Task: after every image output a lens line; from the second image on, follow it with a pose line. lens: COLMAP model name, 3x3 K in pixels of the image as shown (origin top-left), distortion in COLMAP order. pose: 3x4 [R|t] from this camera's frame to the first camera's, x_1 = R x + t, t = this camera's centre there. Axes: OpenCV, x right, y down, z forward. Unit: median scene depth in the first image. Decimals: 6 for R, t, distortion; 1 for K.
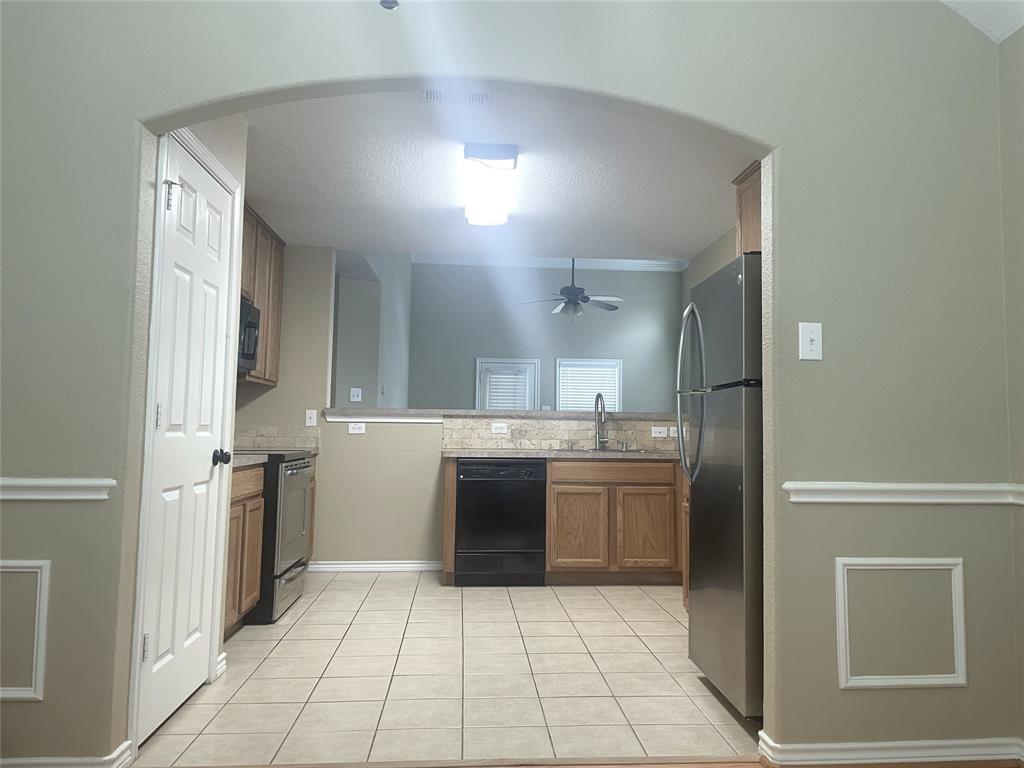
lens RADIAL K [[785.4, 0, 515.7], [0, 785.4, 356.8], [0, 0, 1]] dist [0.078234, -0.055367]
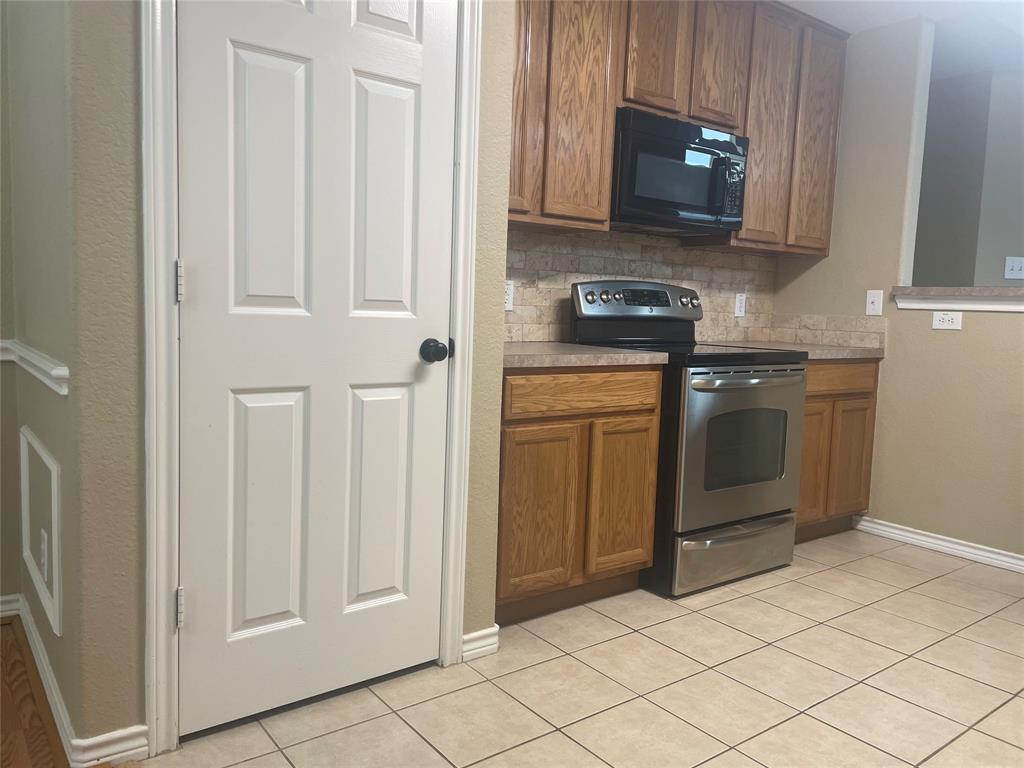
lens RADIAL K [[785.4, 0, 511.8], [0, 785.4, 376.9], [0, 0, 1]] dist [0.078234, -0.055367]
pose [[0.561292, 0.085078, -0.823233, 0.117500], [0.047821, 0.989706, 0.134888, 0.035643], [0.826235, -0.115080, 0.551446, 0.389677]]
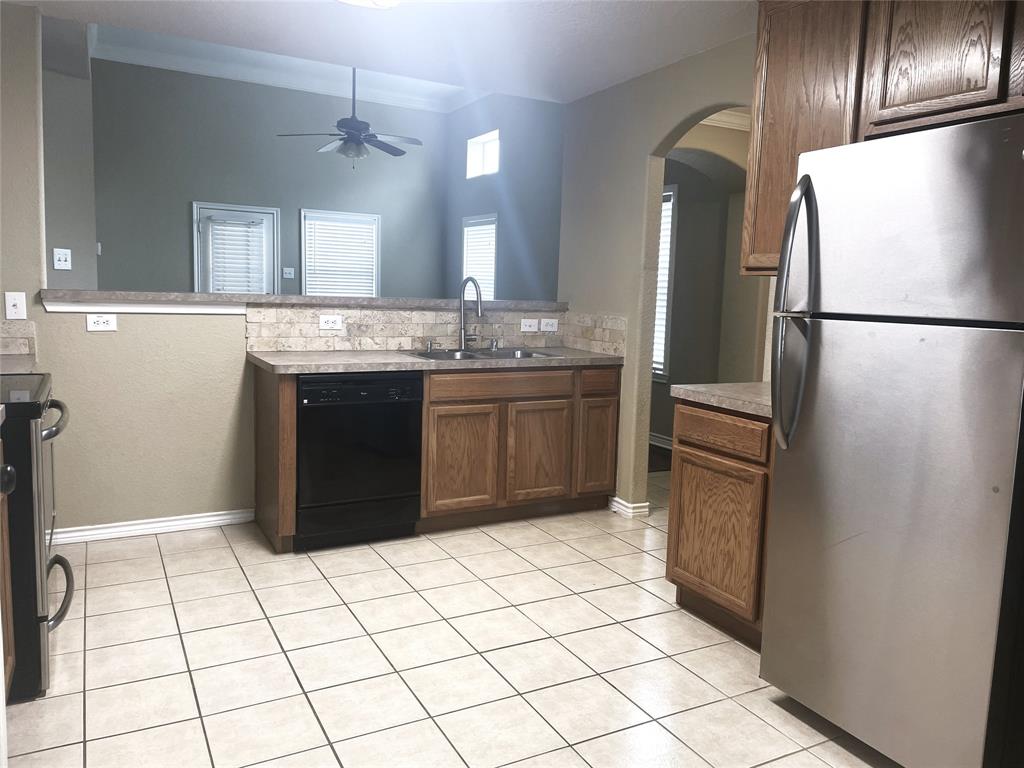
lens RADIAL K [[785.4, 0, 518.5], [0, 785.4, 374.6], [0, 0, 1]] dist [0.078234, -0.055367]
pose [[0.909874, -0.030678, 0.413749, -0.165696], [-0.058848, 0.977636, 0.201901, -0.016887], [-0.410690, -0.208053, 0.887721, 0.292590]]
